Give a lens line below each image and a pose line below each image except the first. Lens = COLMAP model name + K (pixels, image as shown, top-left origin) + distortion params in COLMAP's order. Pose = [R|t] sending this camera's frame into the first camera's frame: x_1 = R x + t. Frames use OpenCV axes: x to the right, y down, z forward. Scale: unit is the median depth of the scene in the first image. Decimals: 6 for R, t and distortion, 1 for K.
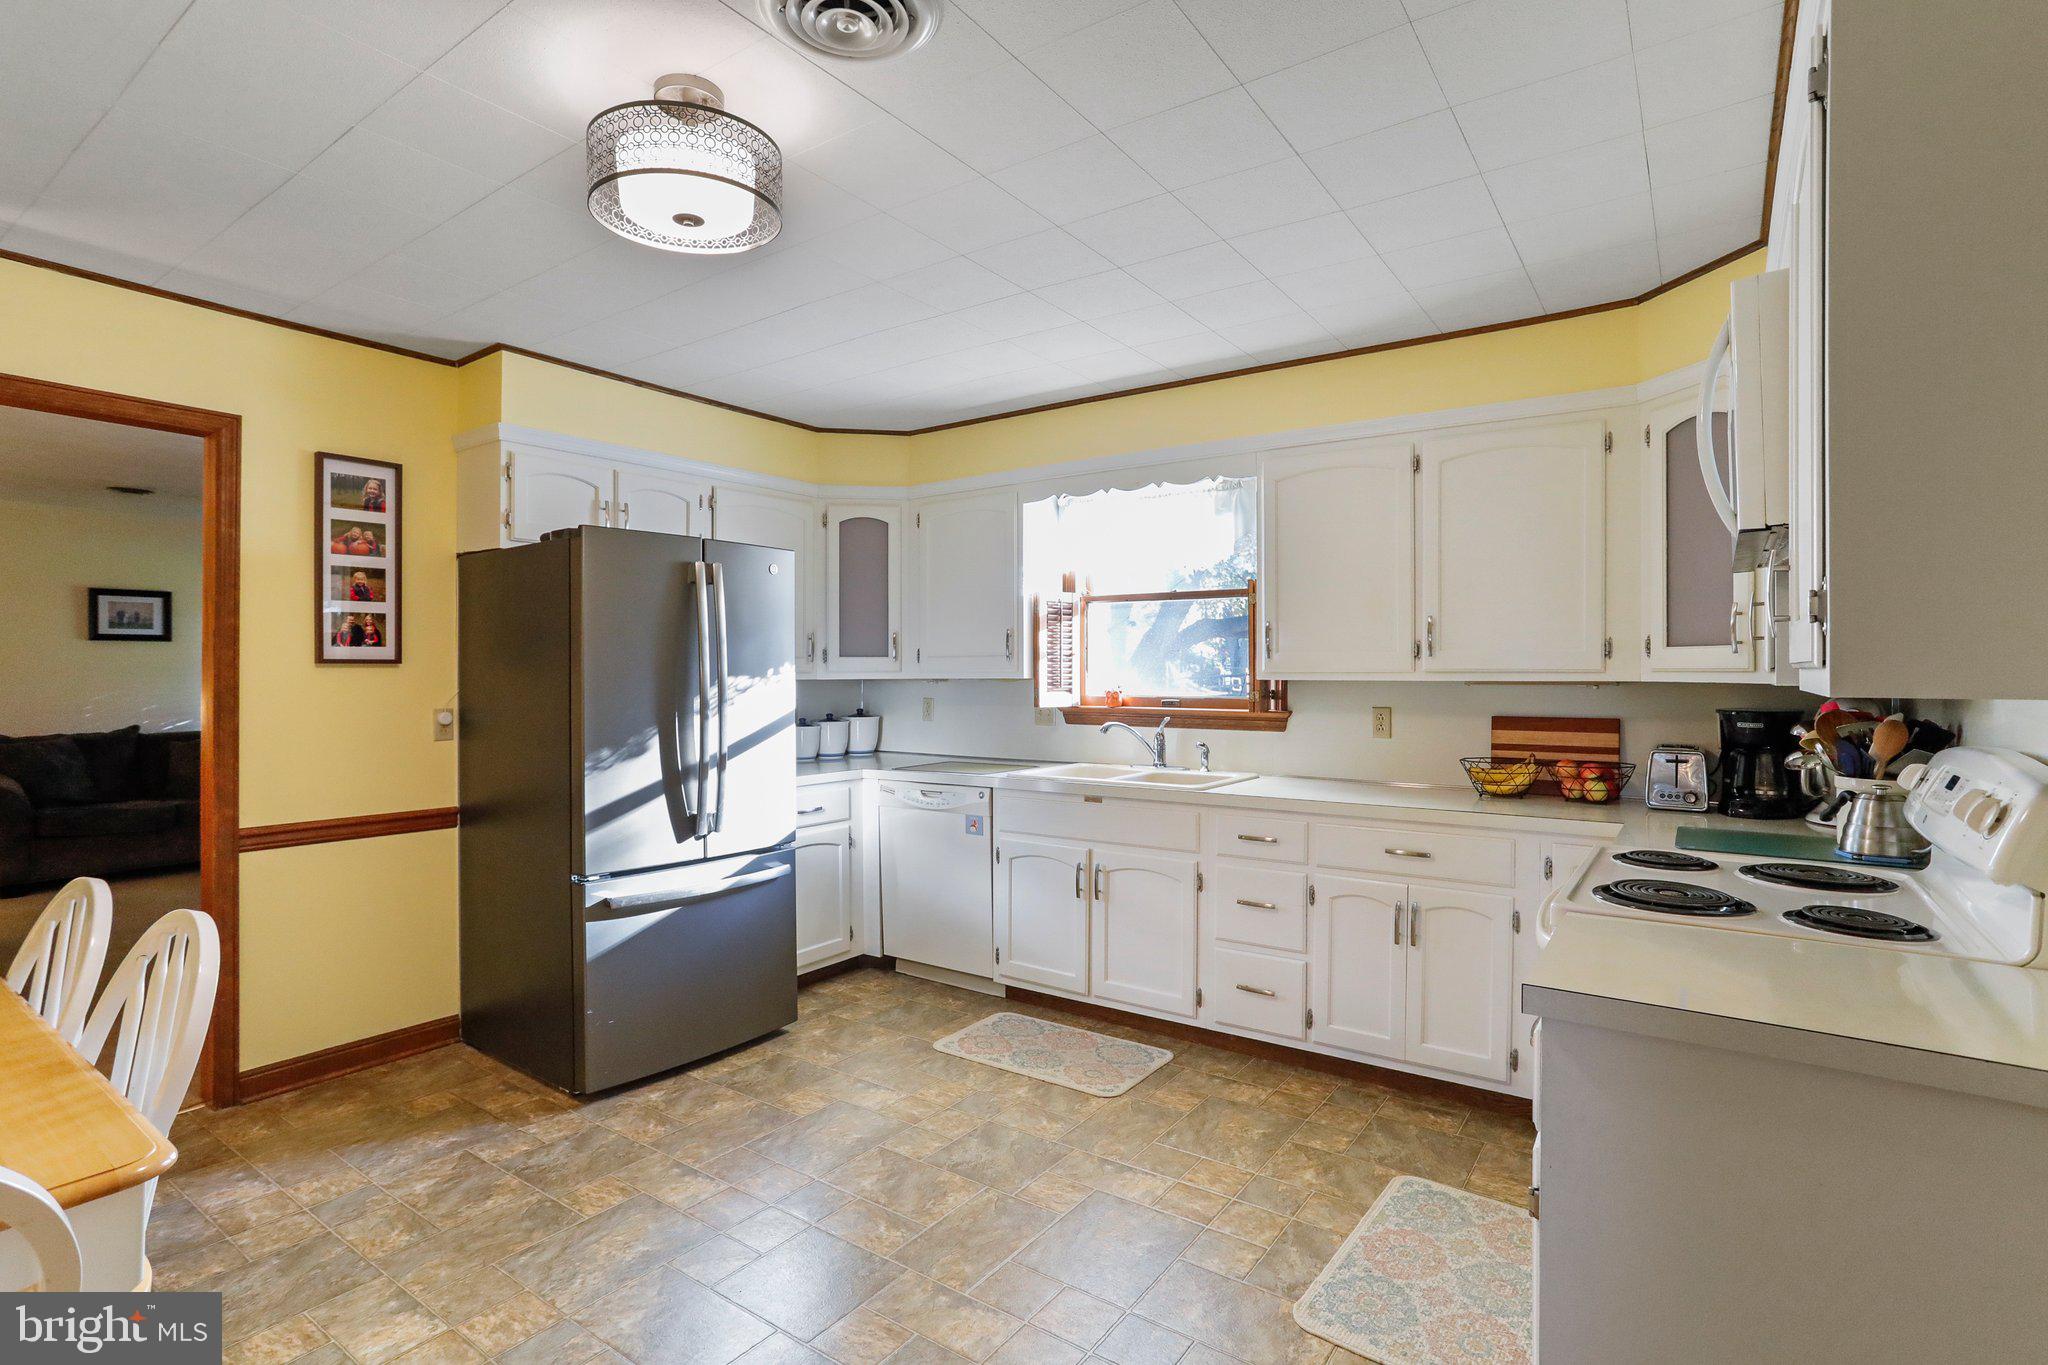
lens RADIAL K [[987.7, 0, 1019.1], [0, 987.7, 676.5], [0, 0, 1]] dist [-0.059222, 0.033820]
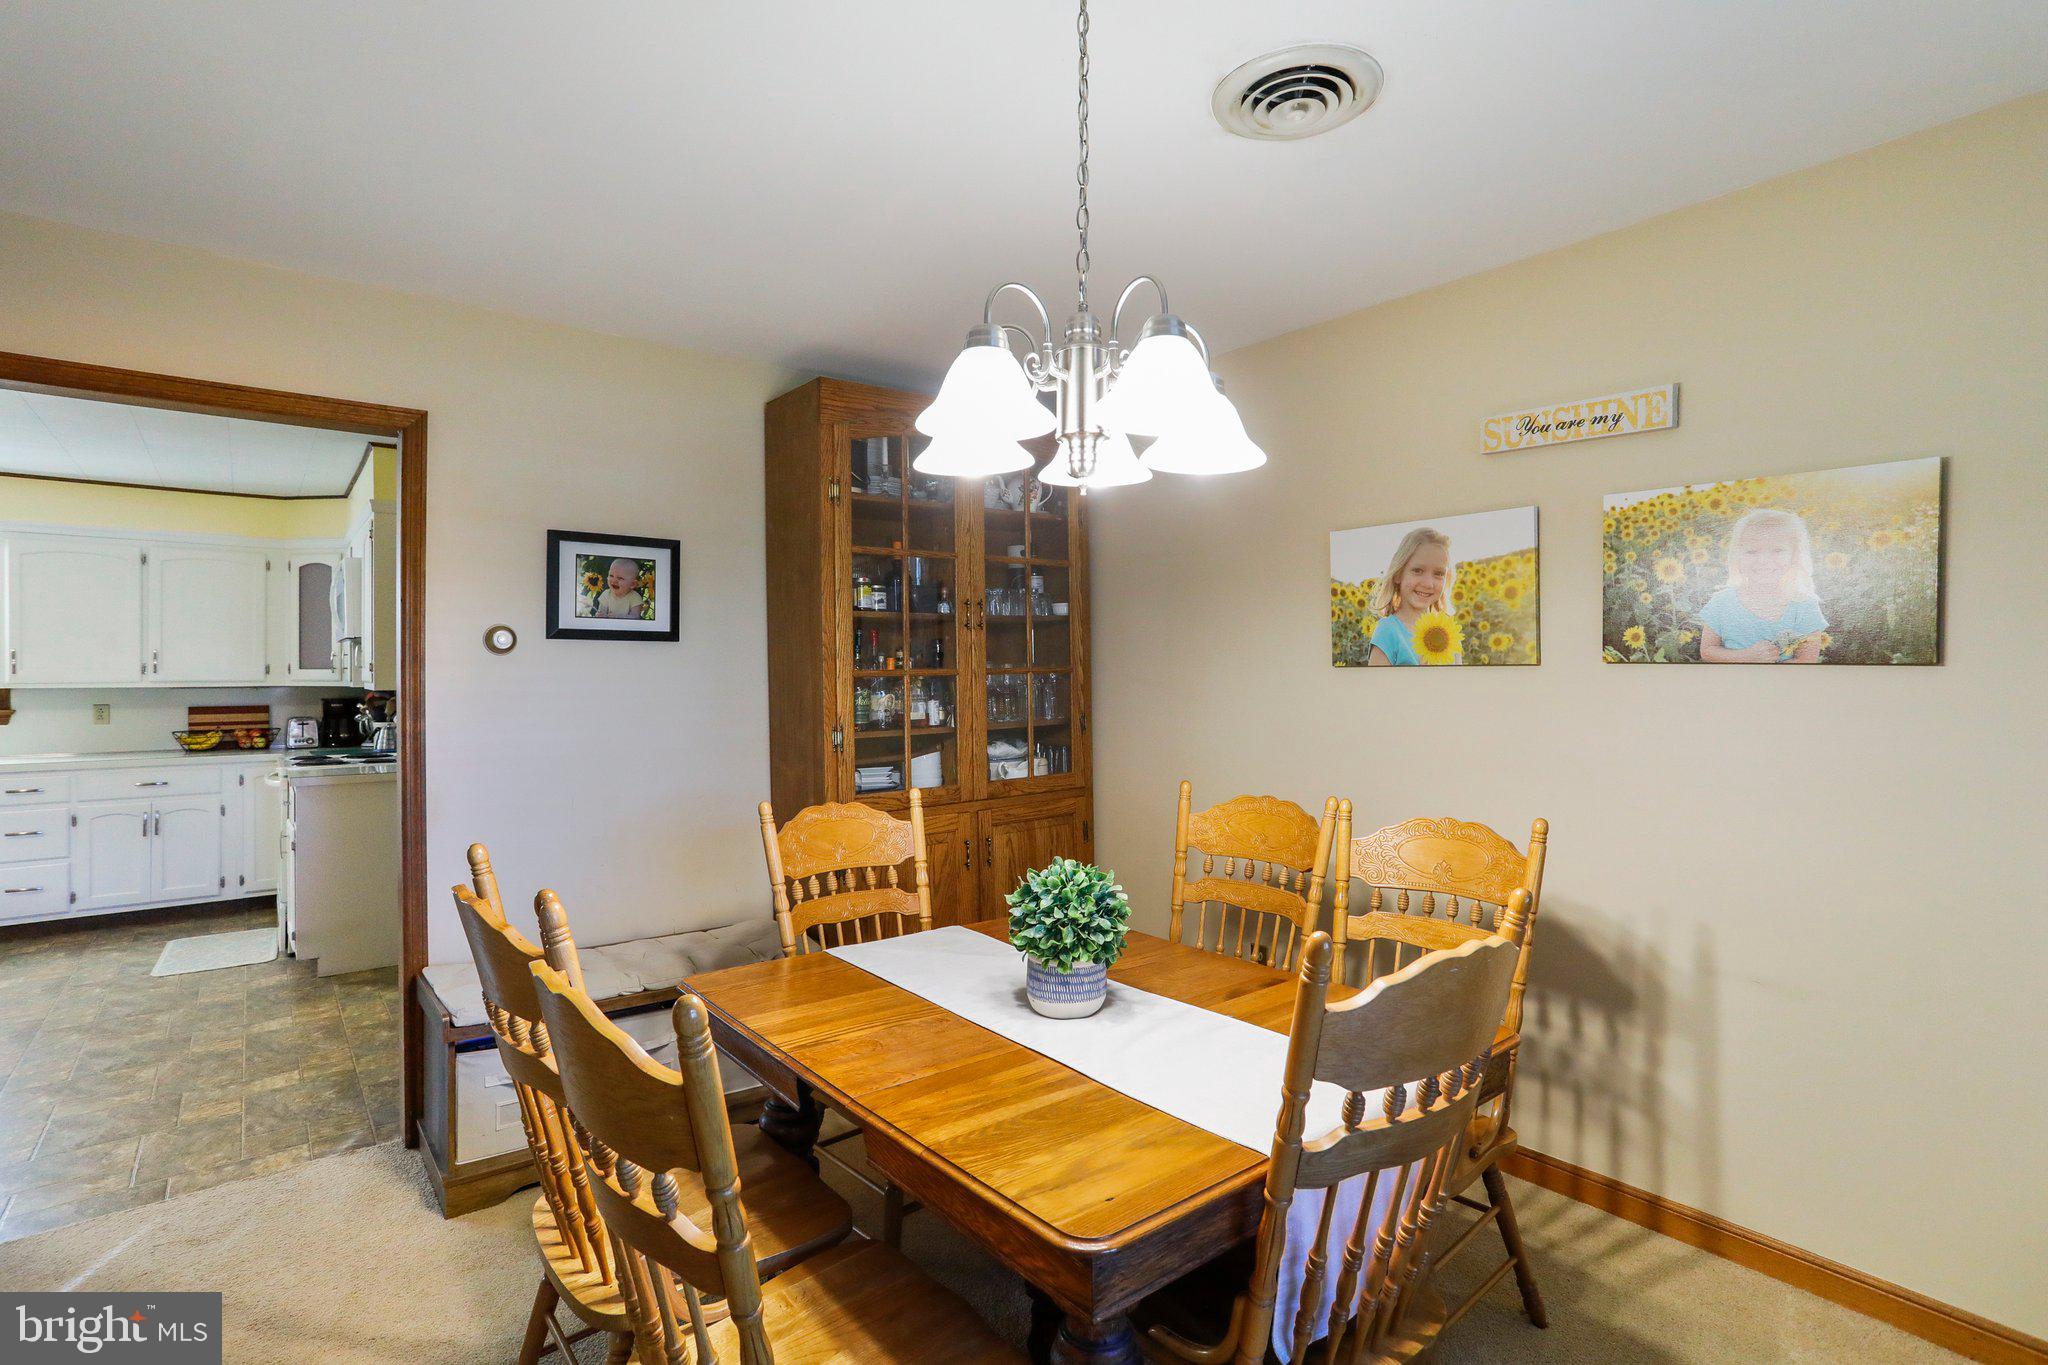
lens RADIAL K [[987.7, 0, 1019.1], [0, 987.7, 676.5], [0, 0, 1]] dist [-0.059222, 0.033820]
pose [[0.276453, -0.004404, 0.961017, -0.807545], [0.006140, 0.999977, 0.002816, -0.009694], [-0.961008, 0.005122, 0.276474, -0.956423]]
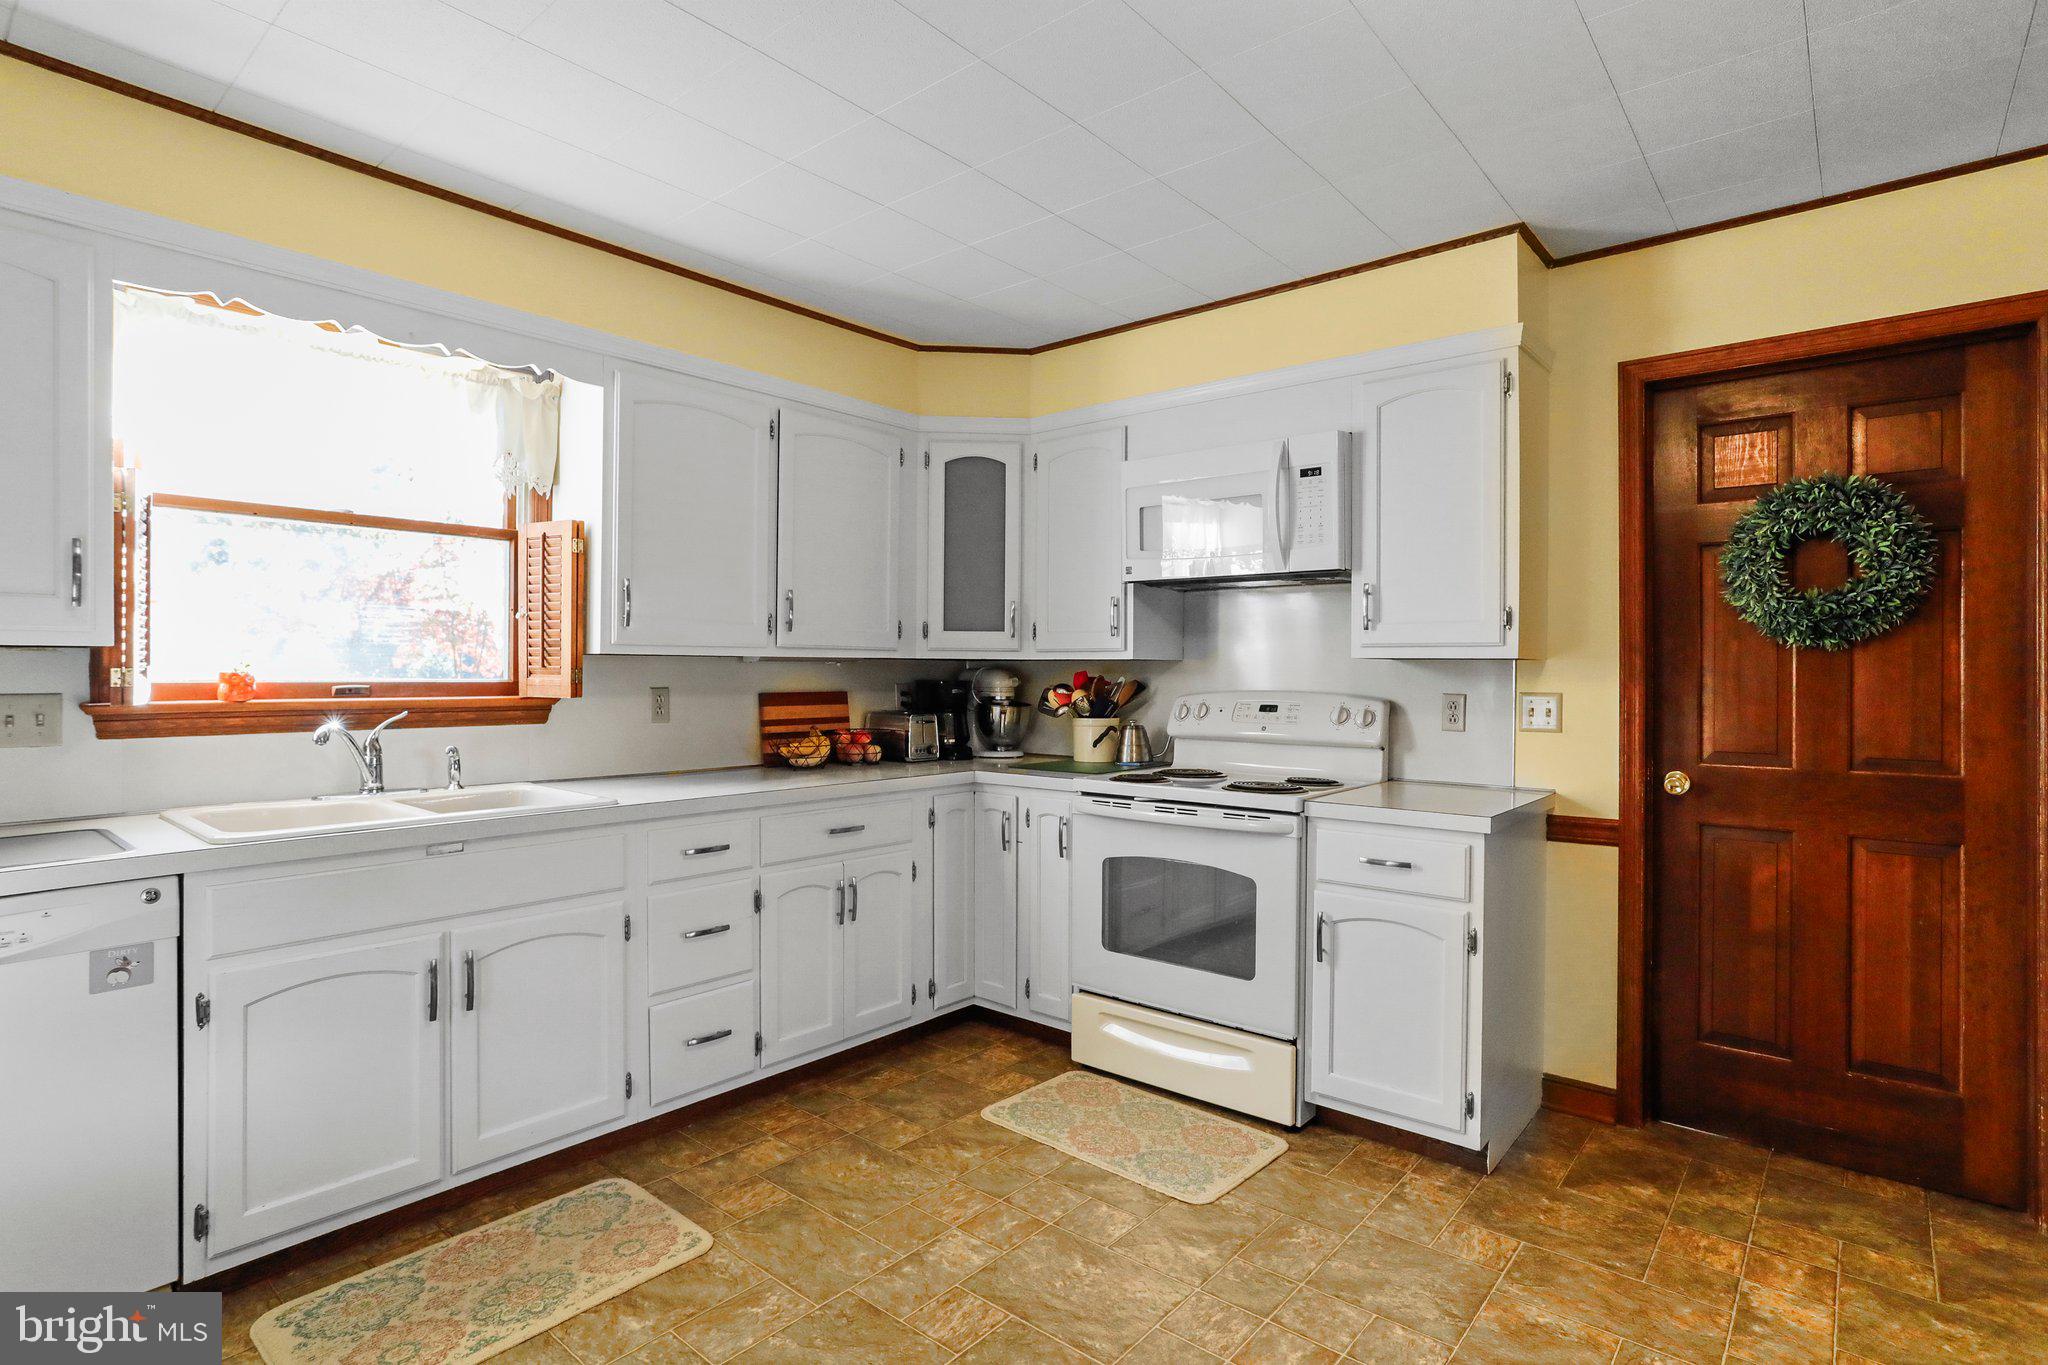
lens RADIAL K [[1019.7, 0, 1024.0], [0, 1019.7, 682.5], [0, 0, 1]] dist [-0.038620, 0.017544]
pose [[0.088579, -0.011720, 0.996000, -0.581725], [-0.000610, 0.999930, 0.011821, 0.018537], [-0.996069, -0.001654, 0.088566, 0.692647]]
